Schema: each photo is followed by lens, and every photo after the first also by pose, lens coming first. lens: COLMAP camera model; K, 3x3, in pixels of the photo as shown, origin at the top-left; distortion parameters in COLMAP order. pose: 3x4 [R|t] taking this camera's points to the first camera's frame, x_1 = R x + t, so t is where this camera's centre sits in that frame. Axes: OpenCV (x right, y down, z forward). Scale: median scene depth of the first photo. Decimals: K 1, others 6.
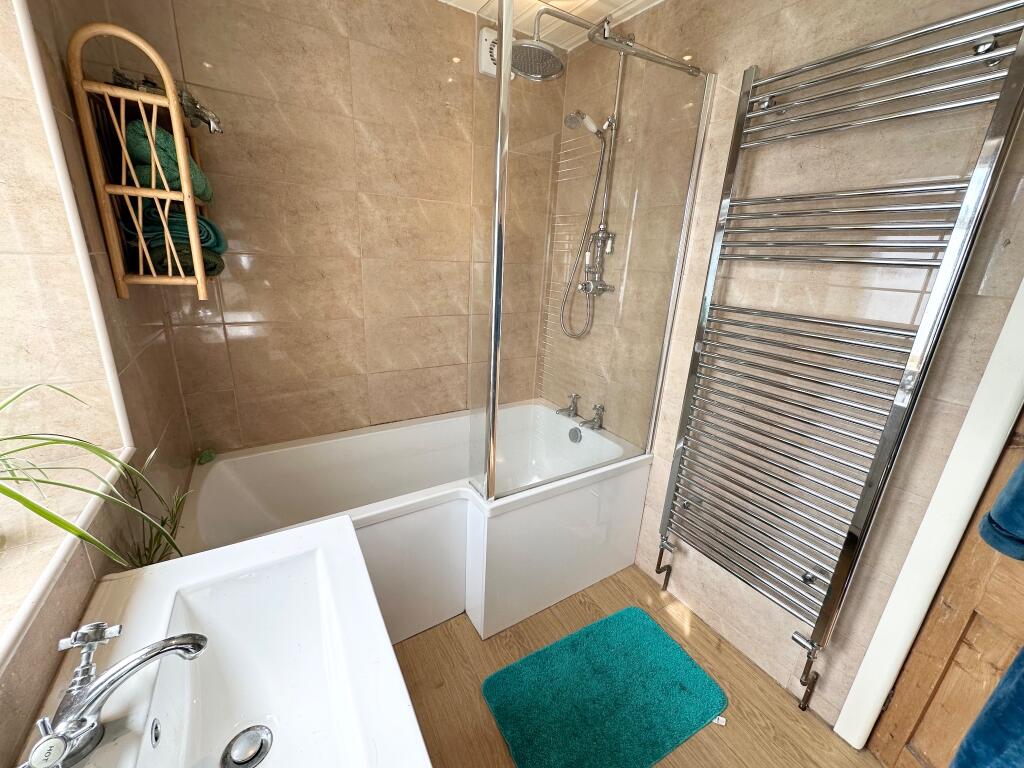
lens RADIAL K [[405.6, 0, 509.5], [0, 405.6, 382.5], [0, 0, 1]] dist [-0.002668, 0.000170]
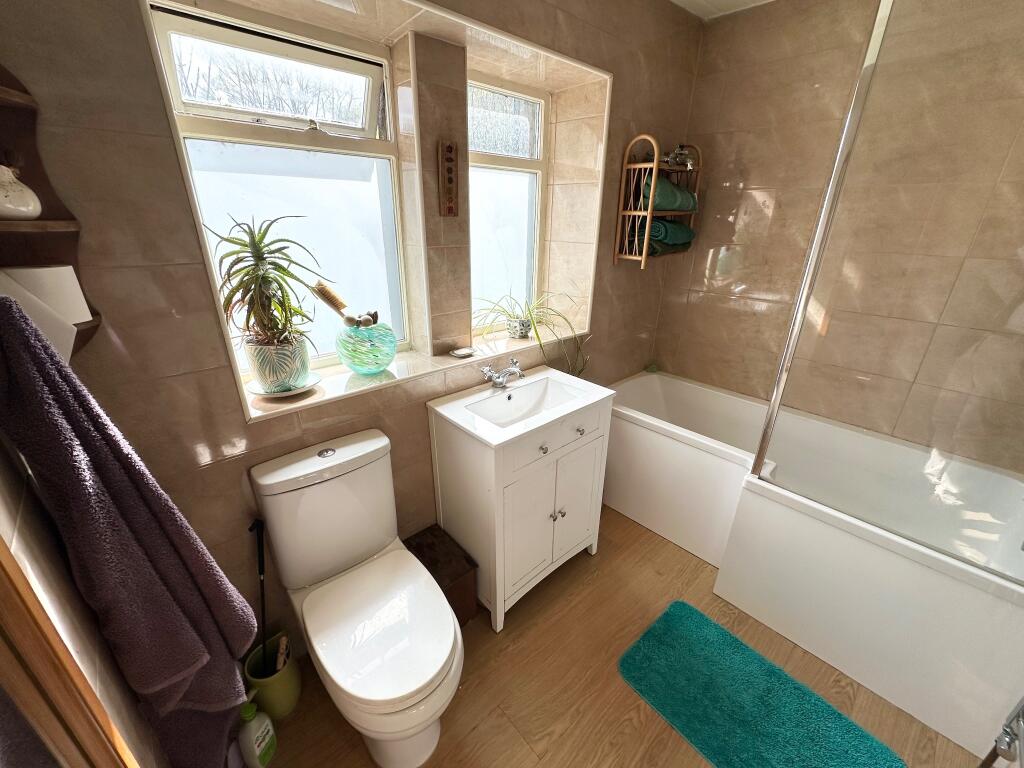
lens RADIAL K [[405.6, 0, 512.3], [0, 405.6, 383.0], [0, 0, 1]] dist [-0.002668, 0.000170]
pose [[0.199806, 0.330297, -0.922487, 1.048862], [-0.300482, 0.916763, 0.263165, -0.040173], [0.932624, 0.224609, 0.282423, 0.051060]]
